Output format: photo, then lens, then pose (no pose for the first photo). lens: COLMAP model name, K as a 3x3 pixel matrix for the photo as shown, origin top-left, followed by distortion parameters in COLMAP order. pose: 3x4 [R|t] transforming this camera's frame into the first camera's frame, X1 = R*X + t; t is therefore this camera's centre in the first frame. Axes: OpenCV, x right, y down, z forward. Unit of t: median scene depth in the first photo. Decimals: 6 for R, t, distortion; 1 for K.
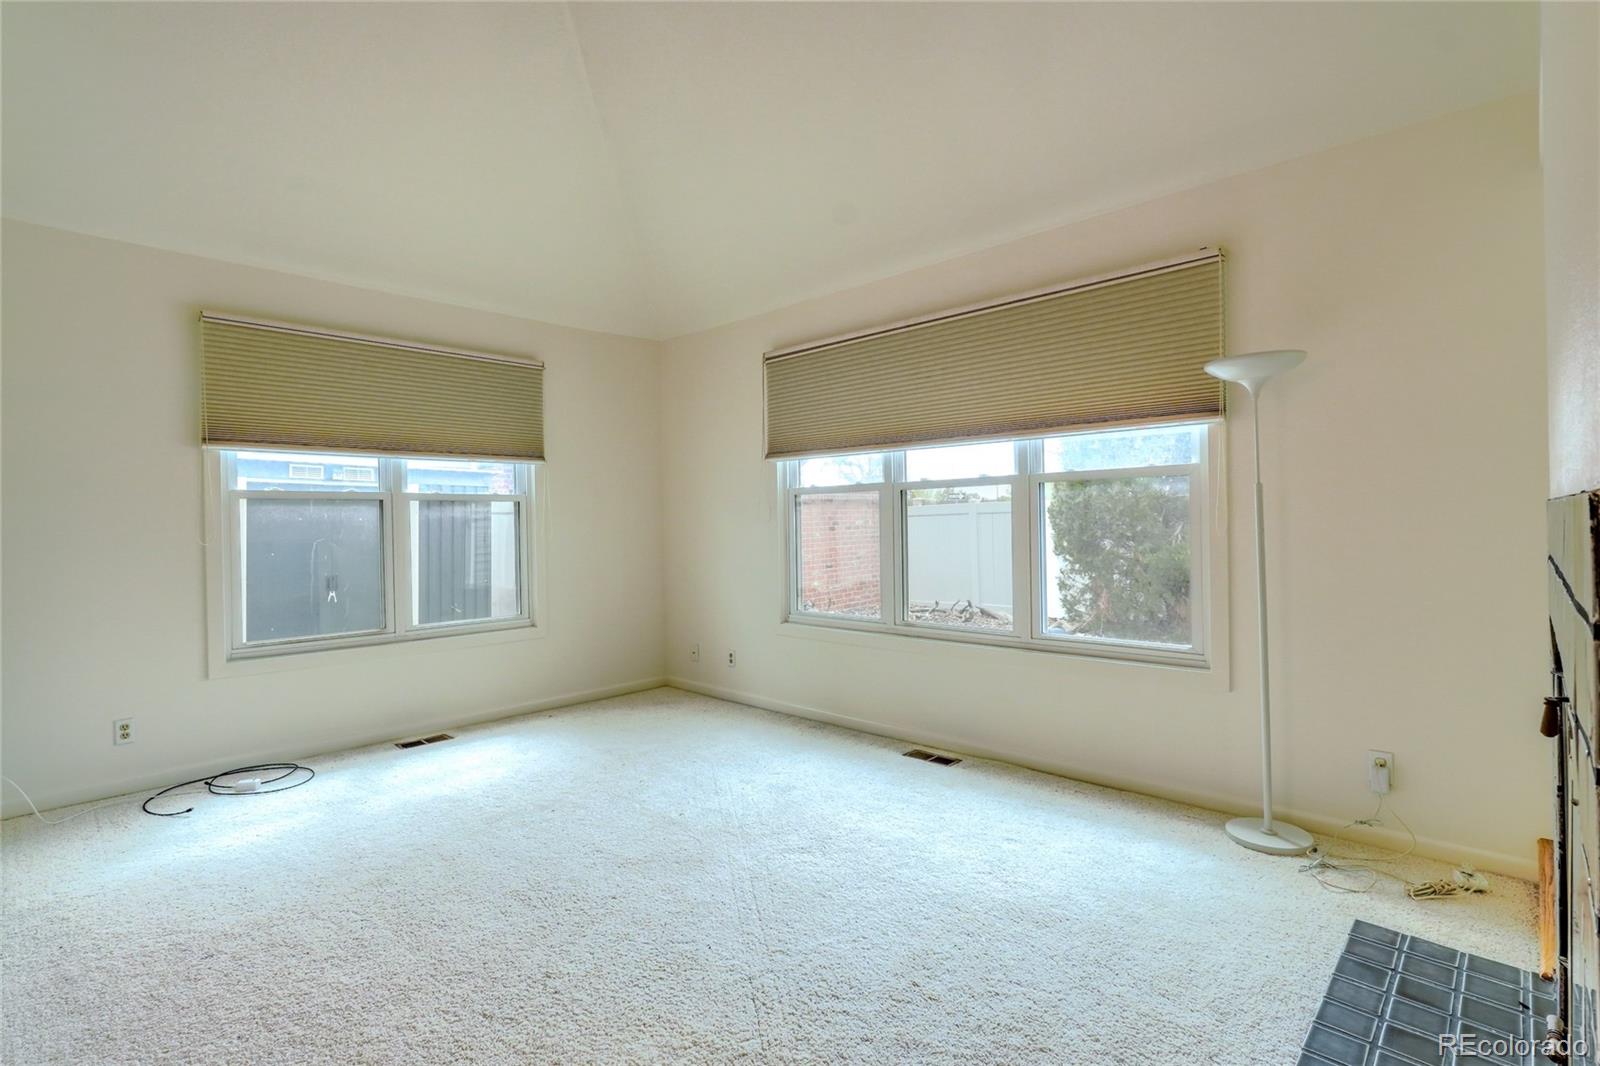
lens RADIAL K [[764.3, 0, 790.3], [0, 764.3, 522.0], [0, 0, 1]] dist [0.007608, -0.000185]
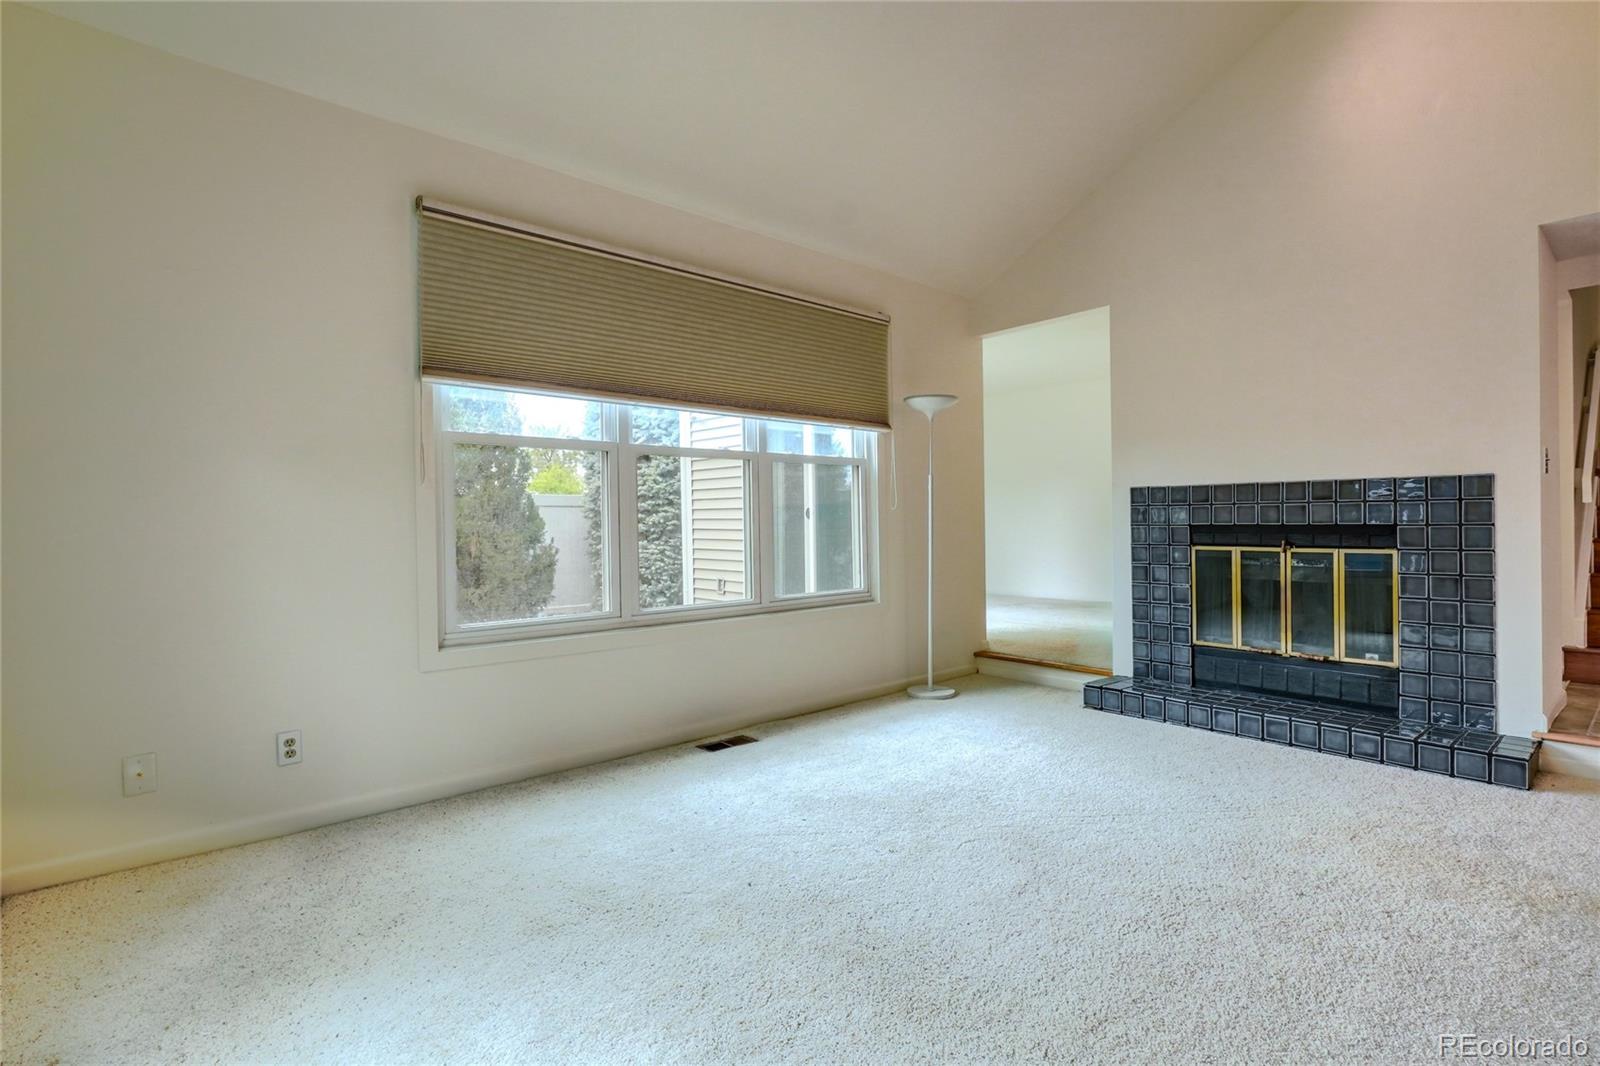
lens RADIAL K [[764.3, 0, 790.3], [0, 764.3, 522.0], [0, 0, 1]] dist [0.007608, -0.000185]
pose [[0.081504, 0.017690, 0.996516, -0.725389], [0.005912, 0.999816, -0.018232, 0.053240], [-0.996655, 0.007377, 0.081385, 0.822410]]
